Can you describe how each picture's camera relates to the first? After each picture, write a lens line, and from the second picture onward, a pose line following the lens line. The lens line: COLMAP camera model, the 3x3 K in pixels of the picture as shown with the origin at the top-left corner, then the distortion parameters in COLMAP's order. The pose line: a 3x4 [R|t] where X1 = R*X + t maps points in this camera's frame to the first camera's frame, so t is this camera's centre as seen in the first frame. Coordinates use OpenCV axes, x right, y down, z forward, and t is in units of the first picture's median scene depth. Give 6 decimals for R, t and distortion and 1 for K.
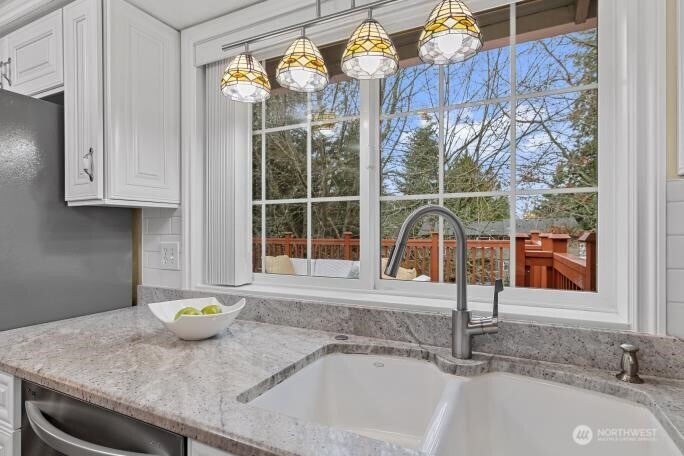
lens RADIAL K [[355.4, 0, 342.9], [0, 355.4, 230.9], [0, 0, 1]] dist [0.000041, -0.000006]
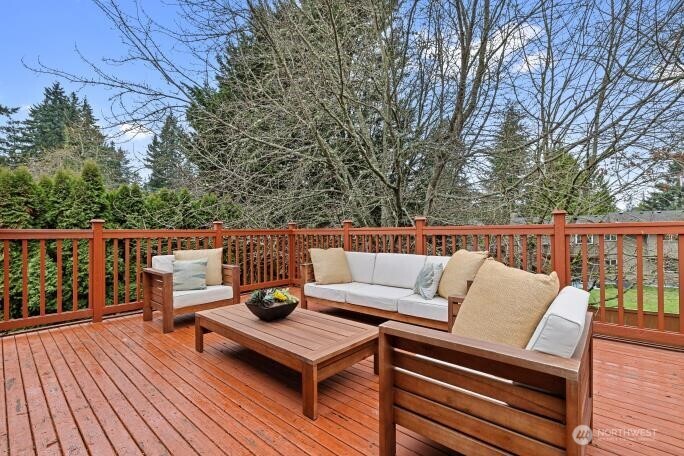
lens RADIAL K [[311.4, 0, 343.0], [0, 311.4, 228.7], [0, 0, 1]] dist [-0.002532, -0.000167]
pose [[0.964066, -0.014470, -0.265270, 0.020411], [0.013382, 0.999893, -0.005906, 0.020486], [0.265327, 0.002143, 0.964156, 0.228700]]
